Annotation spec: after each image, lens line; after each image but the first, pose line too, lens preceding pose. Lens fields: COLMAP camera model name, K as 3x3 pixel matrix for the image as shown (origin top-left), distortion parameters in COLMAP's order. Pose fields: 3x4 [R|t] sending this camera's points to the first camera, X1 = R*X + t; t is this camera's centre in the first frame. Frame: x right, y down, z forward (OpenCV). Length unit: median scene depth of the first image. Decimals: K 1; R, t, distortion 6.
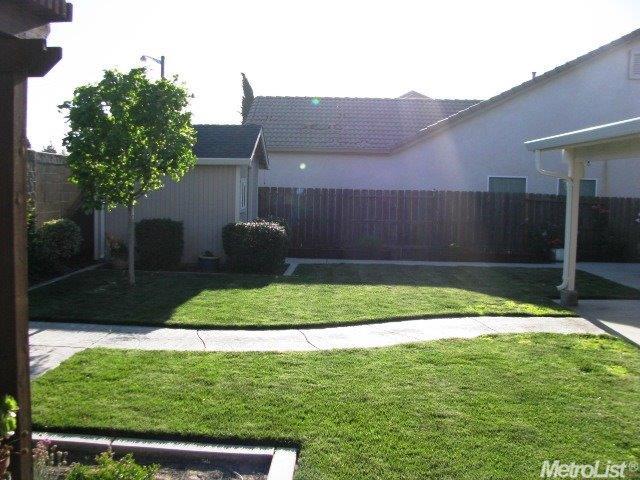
lens RADIAL K [[691.3, 0, 313.1], [0, 691.3, 245.6], [0, 0, 1]] dist [-0.112492, 0.000000]
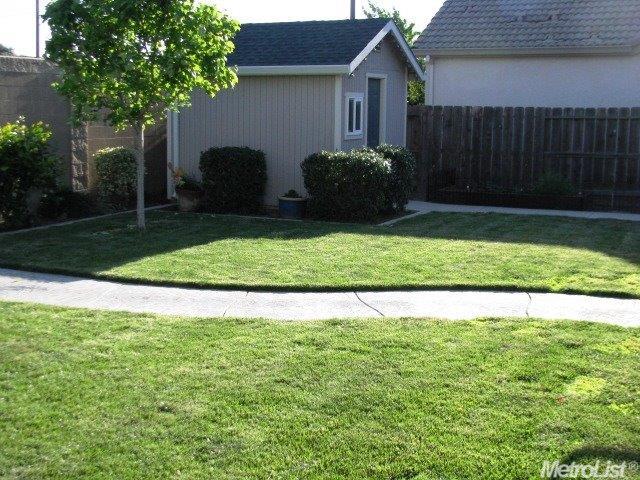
lens RADIAL K [[937.6, 0, 319.9], [0, 937.6, 238.3], [0, 0, 1]] dist [-0.137171, 0.000000]
pose [[0.917101, 0.038938, -0.396749, 0.385018], [-0.020084, 0.998468, 0.051566, 0.009703], [0.398148, -0.039323, 0.916478, 0.098593]]
